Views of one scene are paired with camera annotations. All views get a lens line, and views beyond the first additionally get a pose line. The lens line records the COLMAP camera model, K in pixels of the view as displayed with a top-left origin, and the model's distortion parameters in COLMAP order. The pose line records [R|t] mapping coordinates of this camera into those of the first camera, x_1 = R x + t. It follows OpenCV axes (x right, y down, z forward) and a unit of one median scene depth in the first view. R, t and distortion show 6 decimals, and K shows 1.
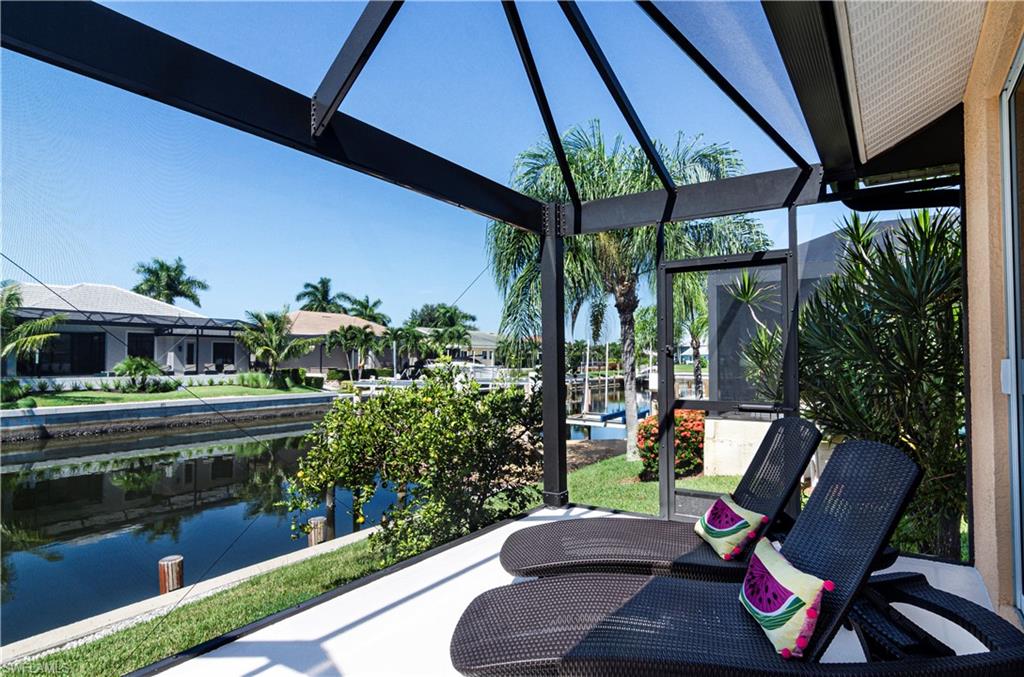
lens RADIAL K [[579.2, 0, 507.5], [0, 579.2, 342.1], [0, 0, 1]] dist [-0.001262, 0.000060]
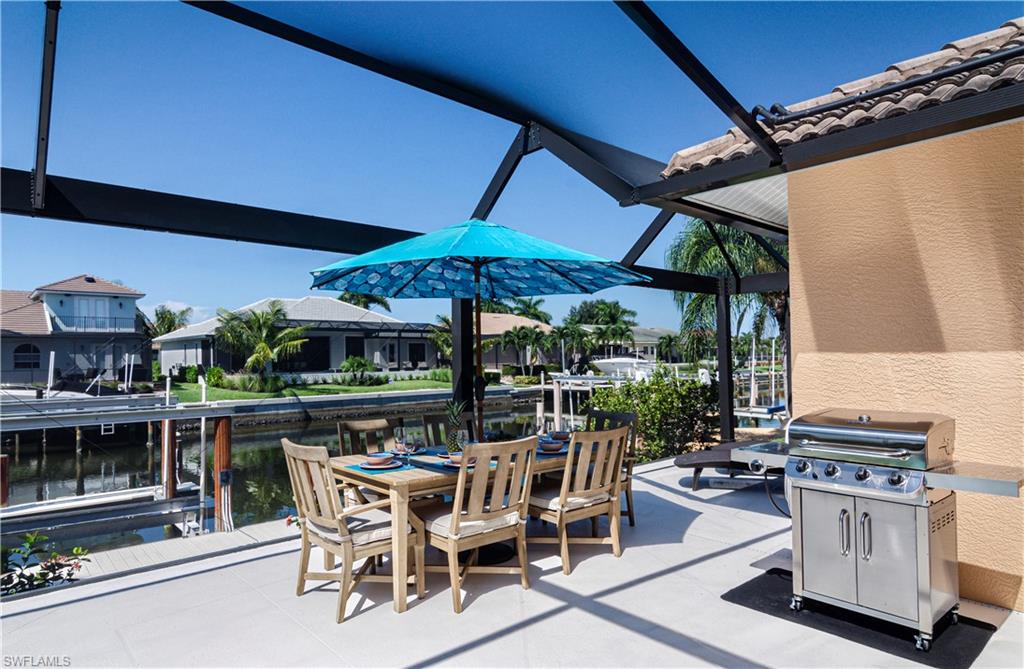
lens RADIAL K [[596.2, 0, 496.2], [0, 596.2, 333.7], [0, 0, 1]] dist [-0.009226, -0.000997]
pose [[0.961995, -0.019134, -0.272396, -0.011374], [0.018174, 0.999817, -0.006047, -0.008115], [0.272462, 0.000867, 0.962166, -0.111058]]
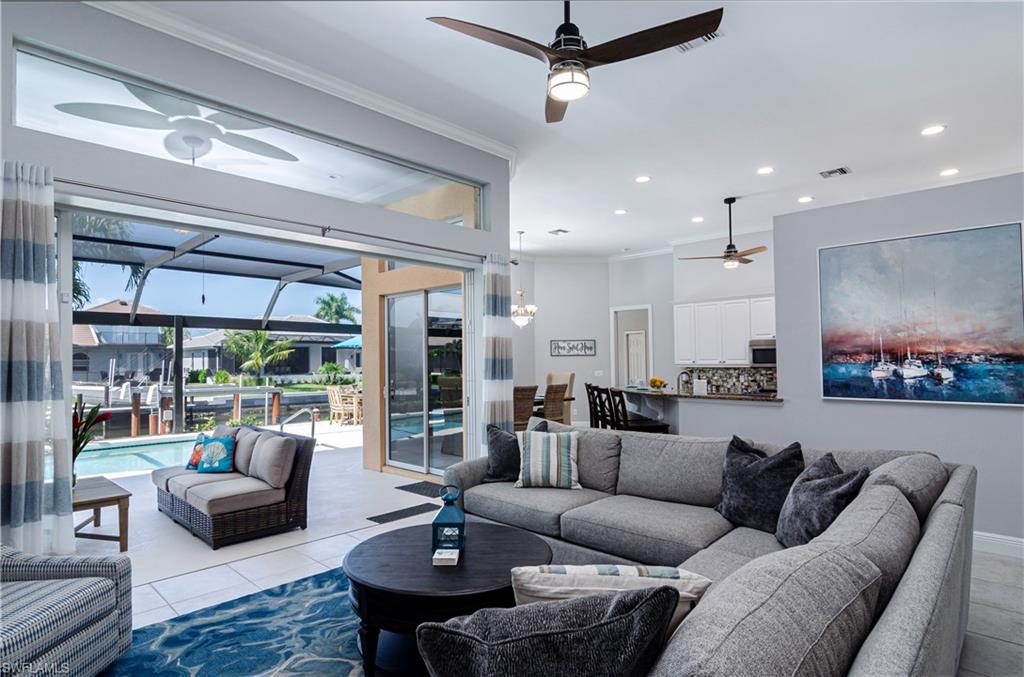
lens RADIAL K [[543.0, 0, 507.4], [0, 543.0, 343.0], [0, 0, 1]] dist [-0.004515, 0.000030]
pose [[0.983350, -0.011749, -0.181344, 0.100069], [0.011609, 0.999931, -0.001835, -0.018020], [0.181353, -0.000301, 0.983418, -0.337034]]
